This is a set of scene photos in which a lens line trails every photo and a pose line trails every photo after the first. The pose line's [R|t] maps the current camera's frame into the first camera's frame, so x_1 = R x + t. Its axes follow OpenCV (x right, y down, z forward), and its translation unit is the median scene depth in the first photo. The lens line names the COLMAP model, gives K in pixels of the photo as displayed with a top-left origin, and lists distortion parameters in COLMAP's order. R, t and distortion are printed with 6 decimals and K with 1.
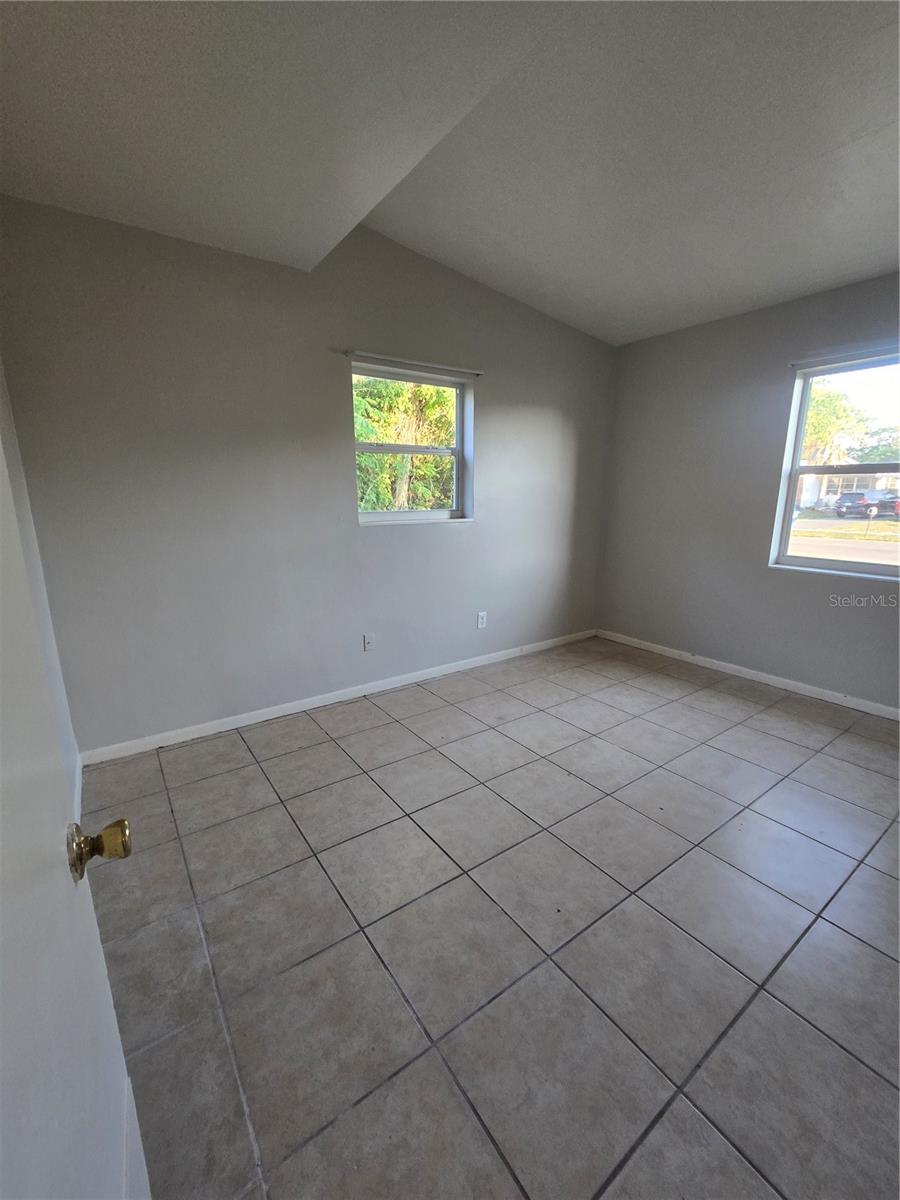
lens RADIAL K [[494.3, 0, 449.3], [0, 494.3, 595.6], [0, 0, 1]] dist [-0.005090, 0.001545]
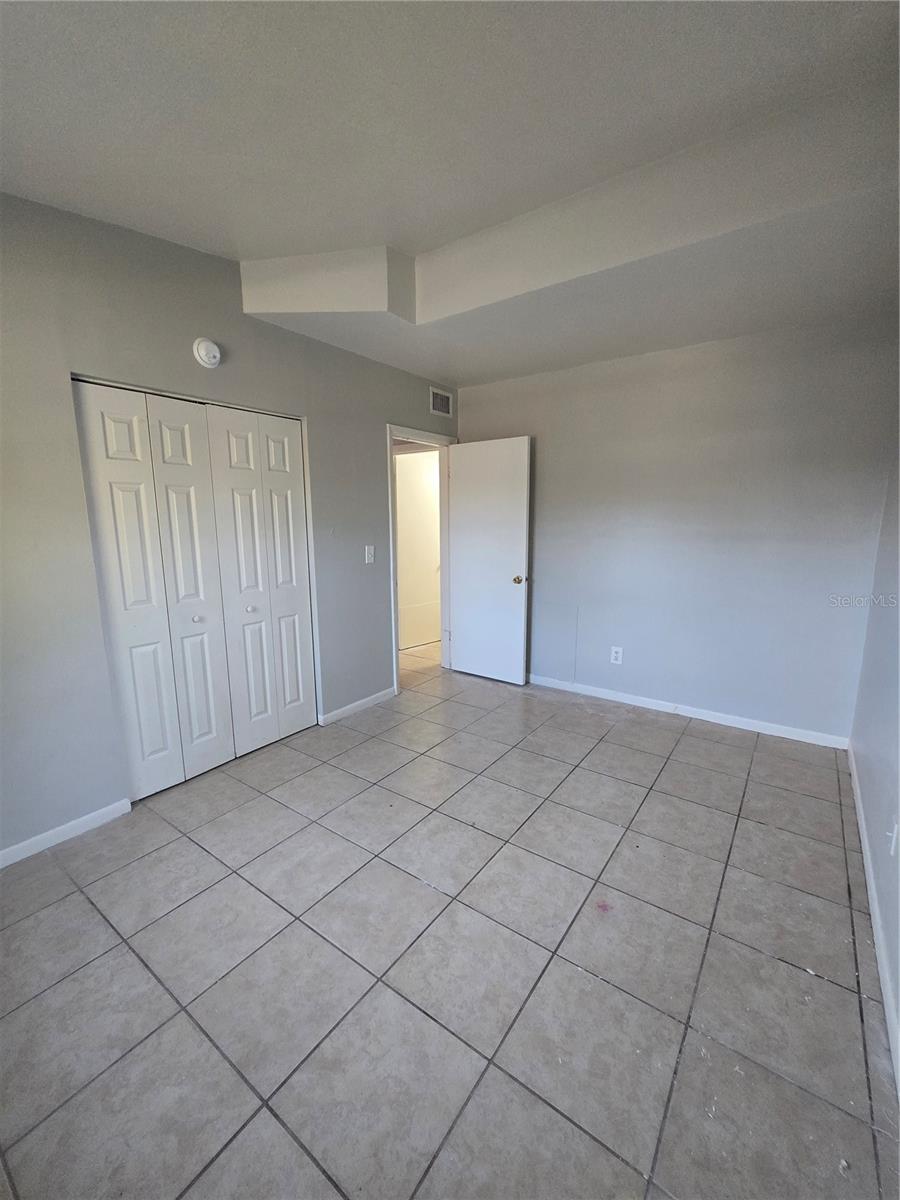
lens RADIAL K [[494.3, 0, 448.7], [0, 494.3, 602.5], [0, 0, 1]] dist [-0.005090, 0.001545]
pose [[-0.946942, 0.062058, -0.315357, 0.545126], [-0.059823, 0.930004, 0.362648, -0.373081], [0.315788, 0.362272, -0.876947, 1.611687]]
